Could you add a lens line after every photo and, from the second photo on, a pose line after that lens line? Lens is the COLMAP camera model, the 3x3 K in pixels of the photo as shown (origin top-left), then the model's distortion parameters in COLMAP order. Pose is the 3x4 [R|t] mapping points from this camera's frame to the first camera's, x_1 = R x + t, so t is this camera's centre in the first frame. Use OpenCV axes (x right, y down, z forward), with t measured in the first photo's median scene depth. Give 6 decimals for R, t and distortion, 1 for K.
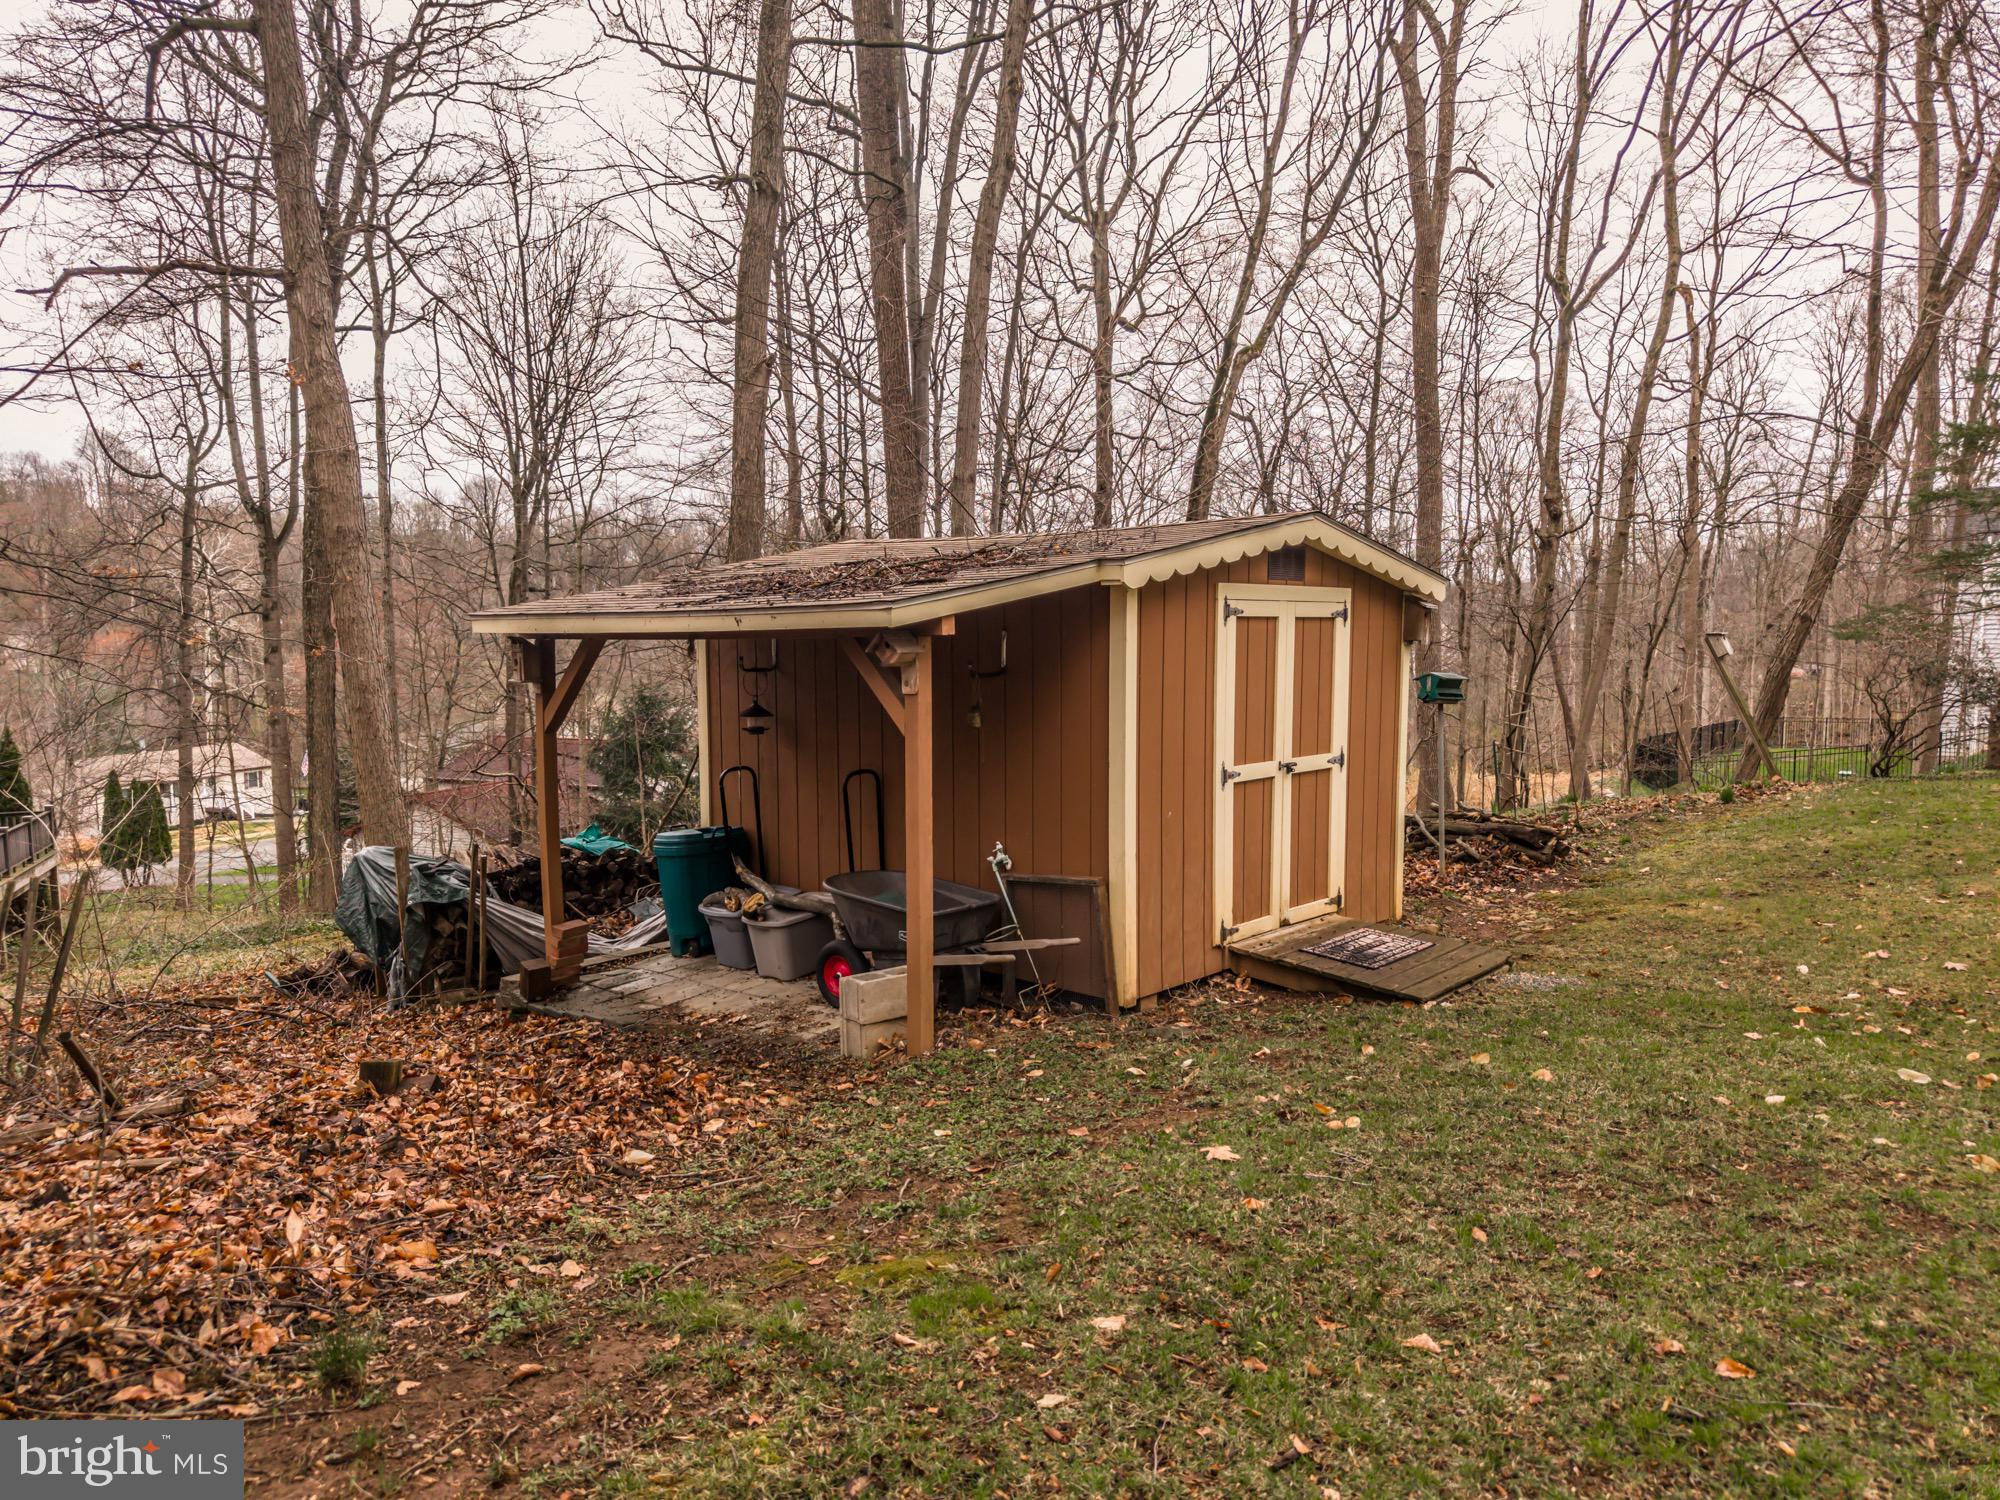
lens RADIAL K [[1369.1, 0, 1000.0], [0, 1369.1, 750.0], [0, 0, 1]] dist [0.037796, -0.058400]
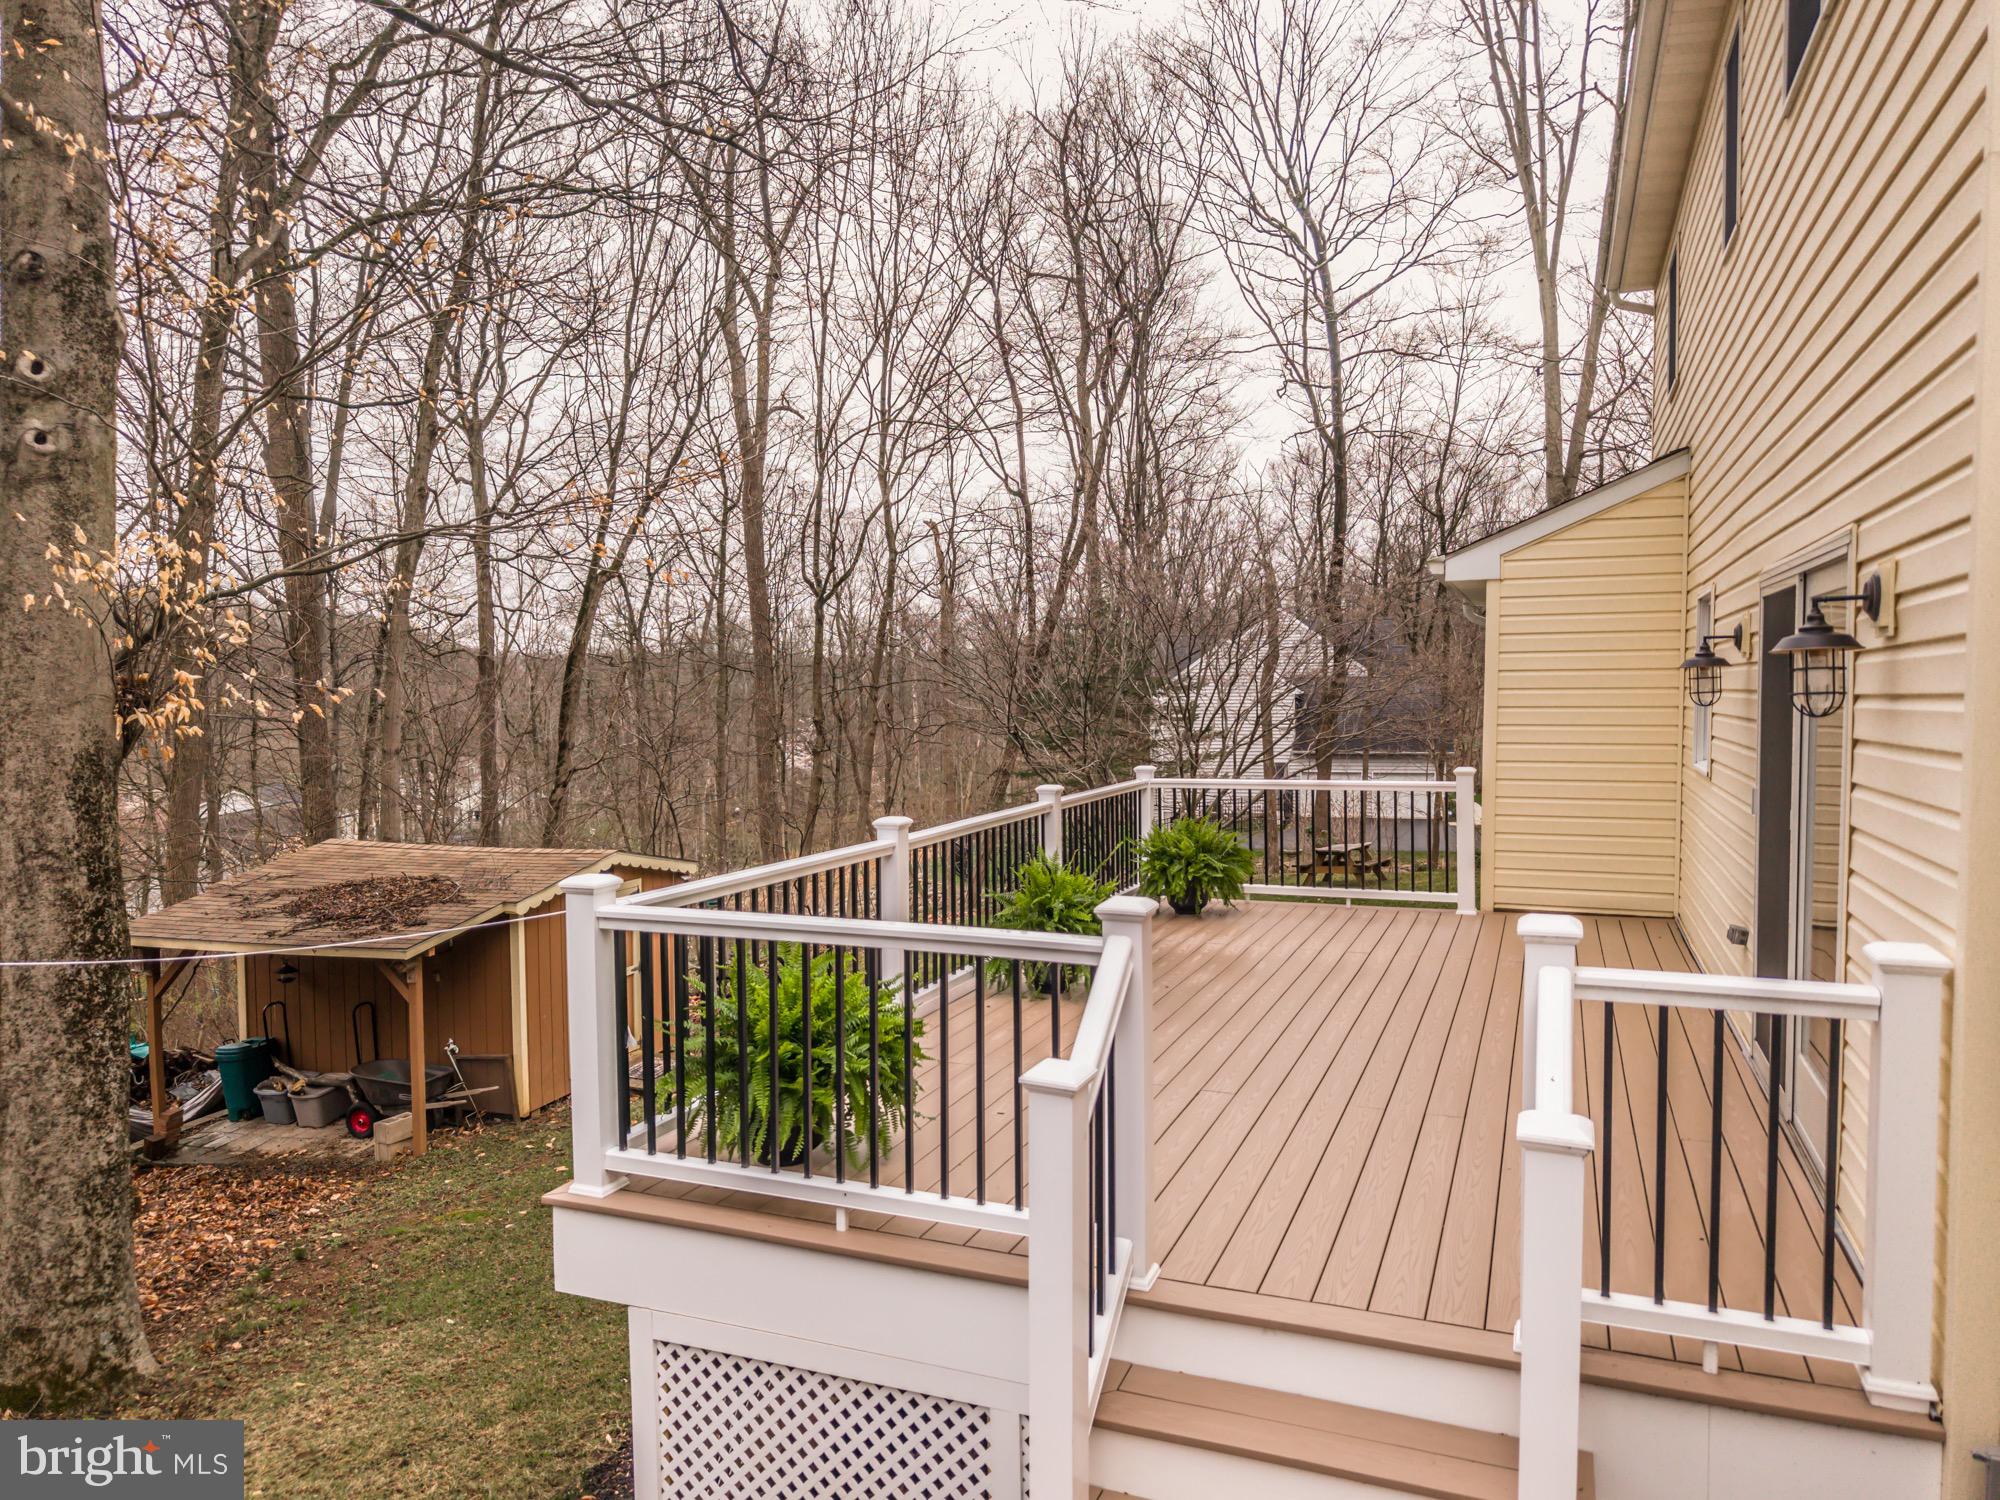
lens RADIAL K [[1343.5, 0, 1000.0], [0, 1343.5, 750.0], [0, 0, 1]] dist [0.071464, -0.115097]
pose [[0.904593, -0.023825, 0.425610, -0.100408], [0.045256, 0.998162, -0.040310, -0.217062], [-0.423867, 0.055726, 0.904008, -1.028361]]
